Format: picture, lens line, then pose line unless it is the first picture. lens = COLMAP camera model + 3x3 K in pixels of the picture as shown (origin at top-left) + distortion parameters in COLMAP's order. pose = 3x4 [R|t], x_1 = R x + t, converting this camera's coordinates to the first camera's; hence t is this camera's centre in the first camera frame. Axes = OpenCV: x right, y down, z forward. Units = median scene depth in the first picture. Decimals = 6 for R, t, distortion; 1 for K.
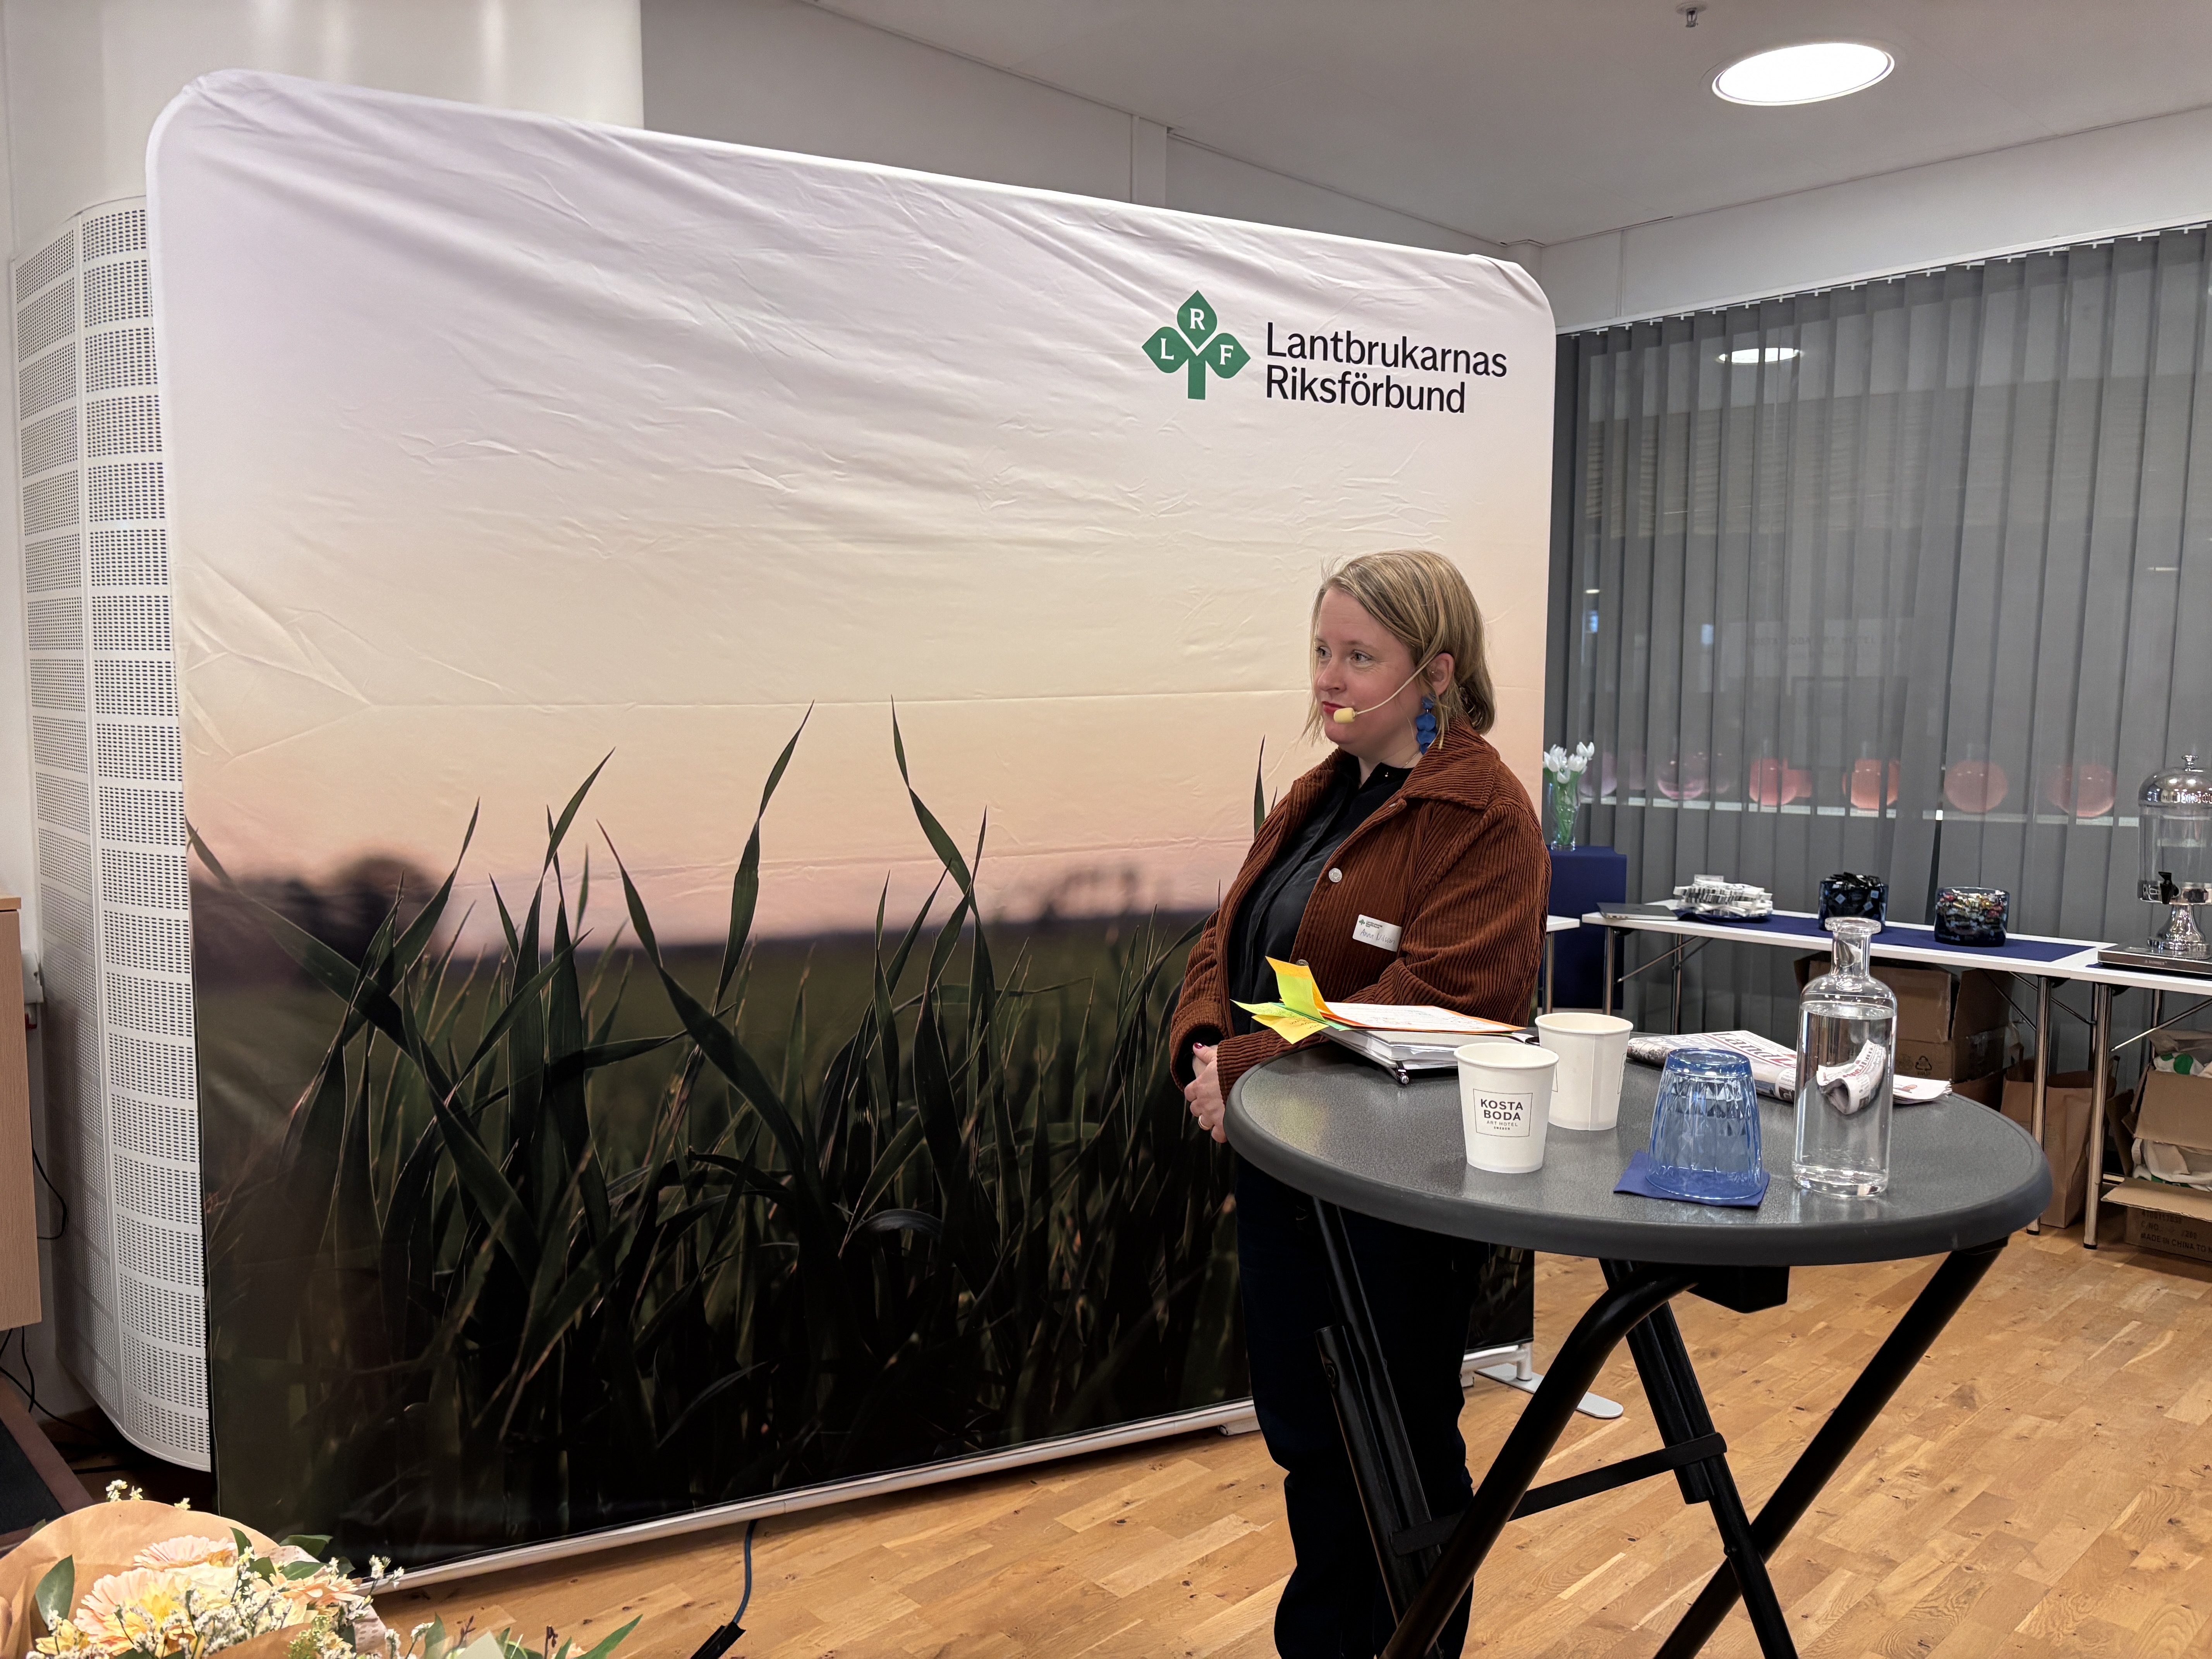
lens RADIAL K [[1587.7, 0, 1113.8], [0, 1587.7, 824.8], [0, 0, 1]] dist [0.007026, 0.005121]
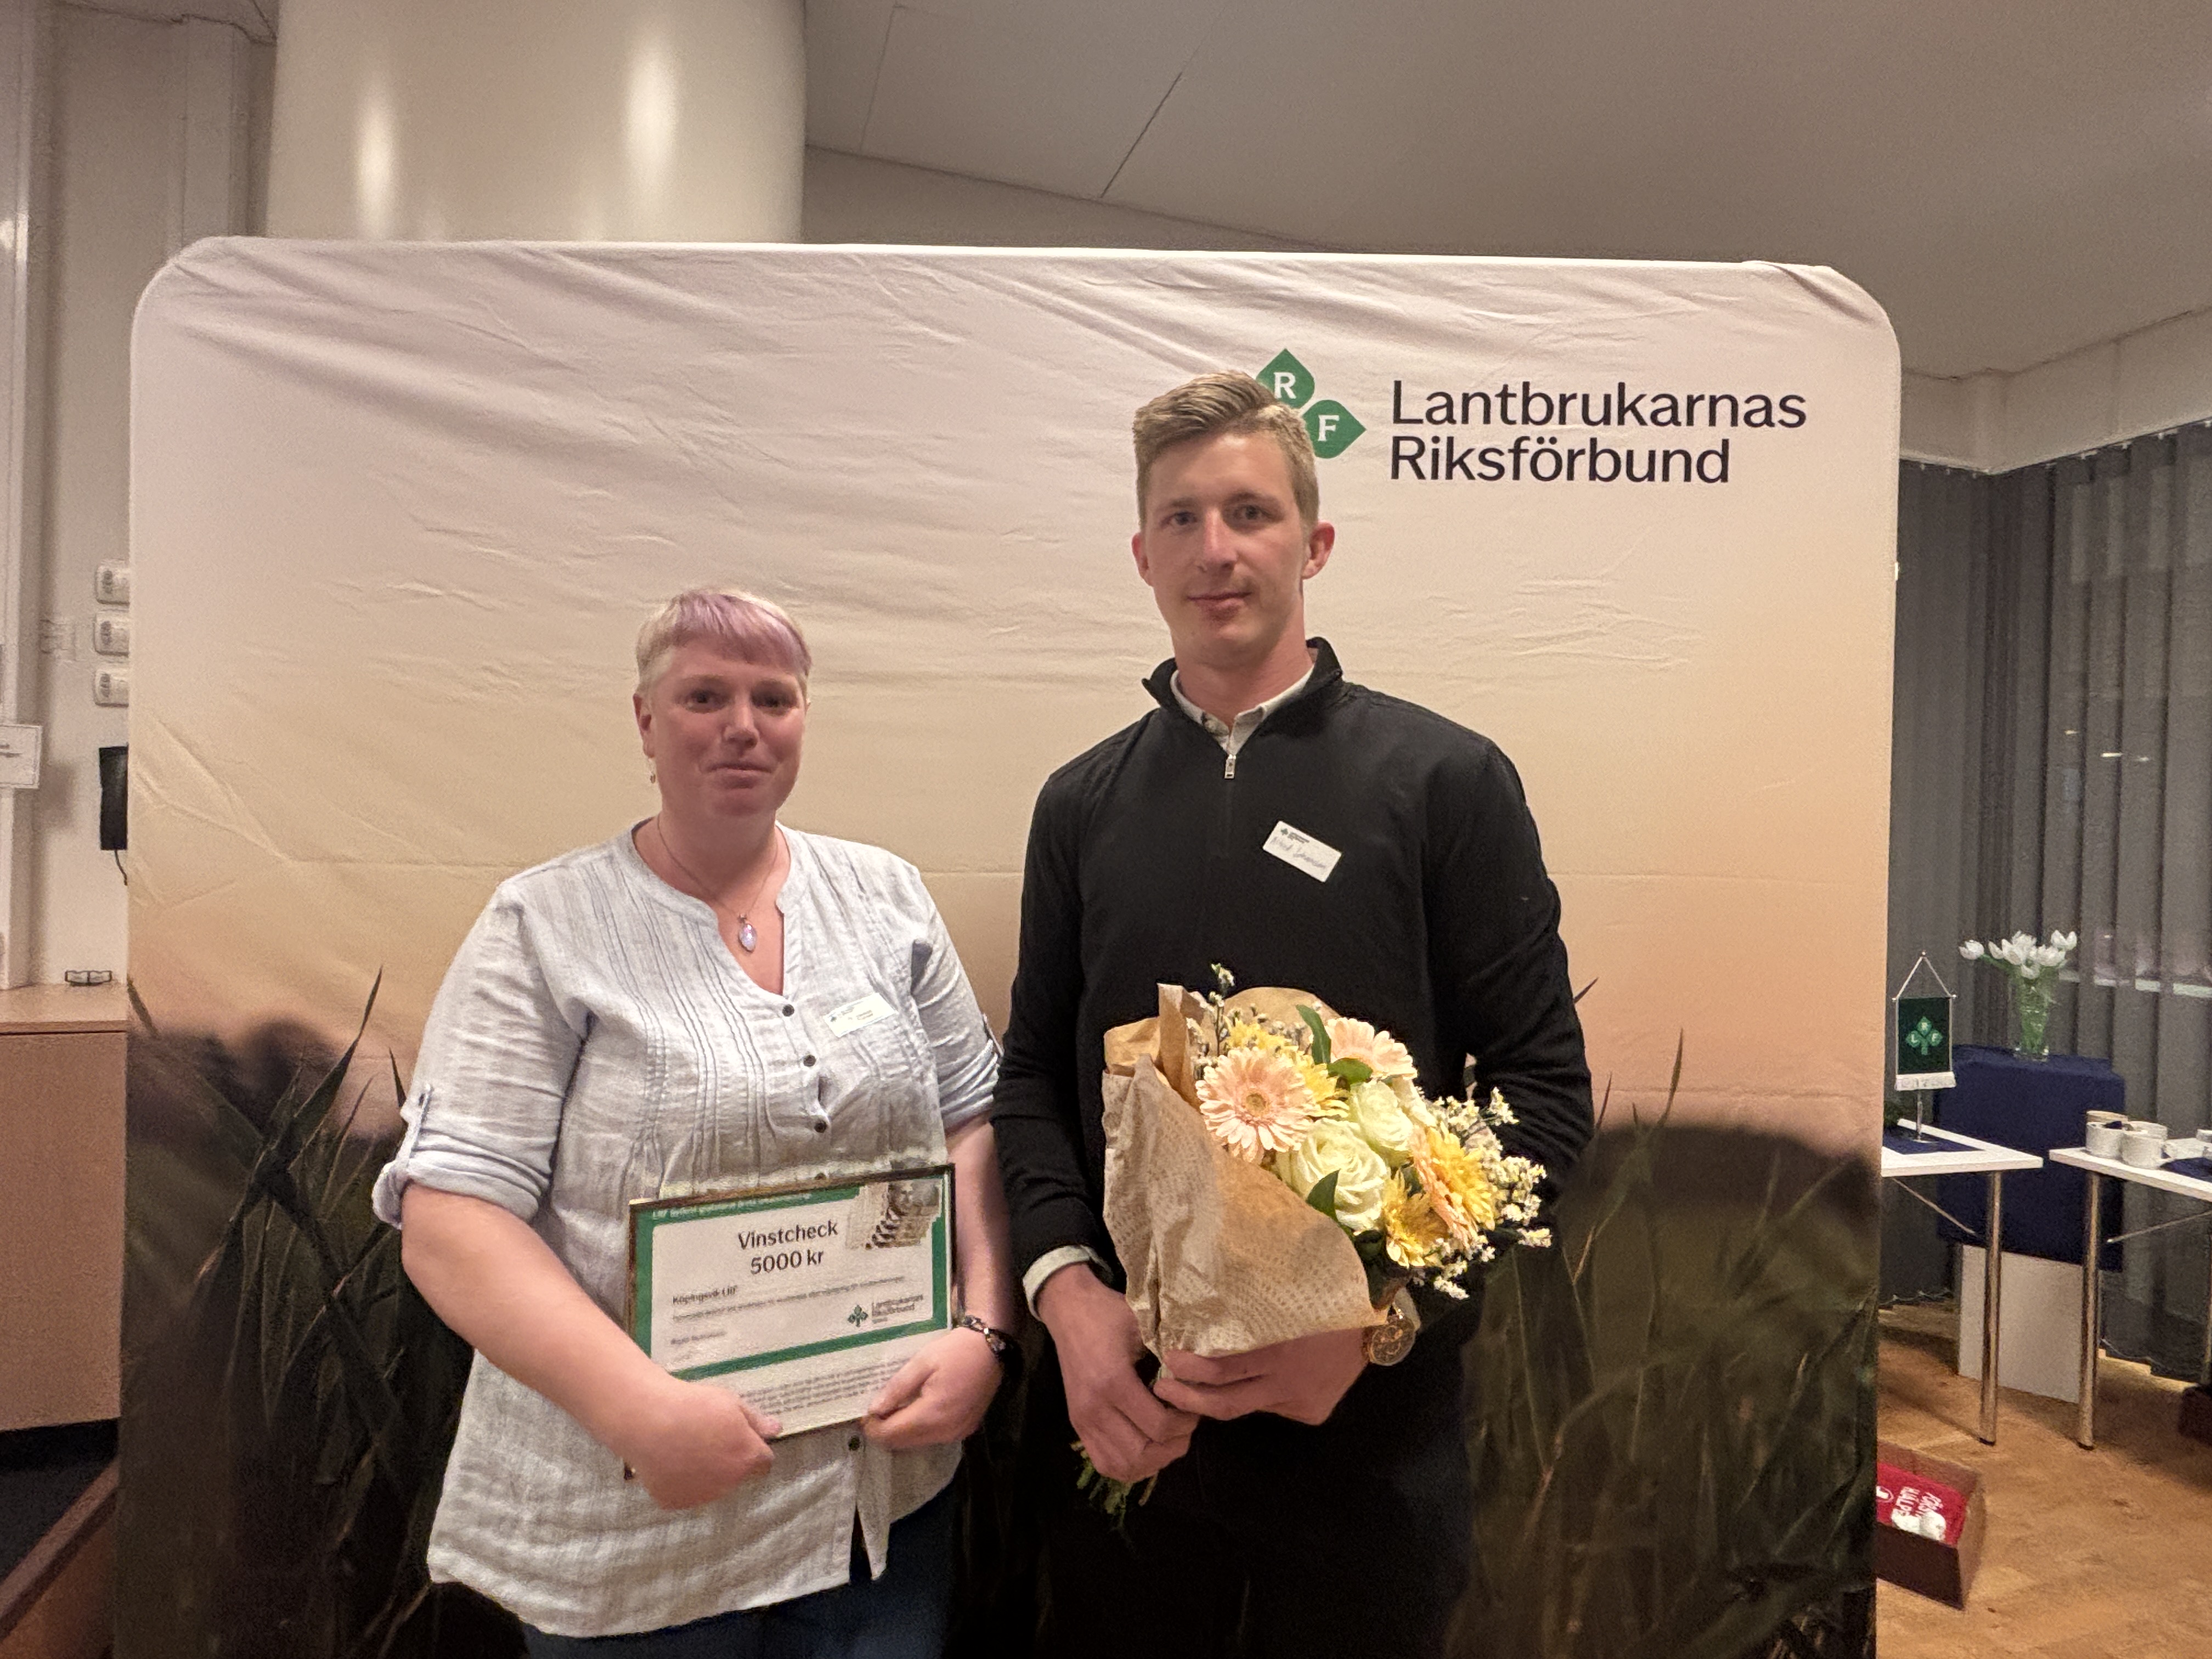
lens RADIAL K [[1090.6, 0, 1106.0], [0, 1090.6, 829.5], [0, 0, 1]] dist [0.000554, -0.000895]
pose [[0.889904, 0.021247, -0.455653, 0.212140], [-0.062718, 0.995127, -0.076088, -0.059062], [0.451816, 0.096289, 0.886900, 0.501679]]
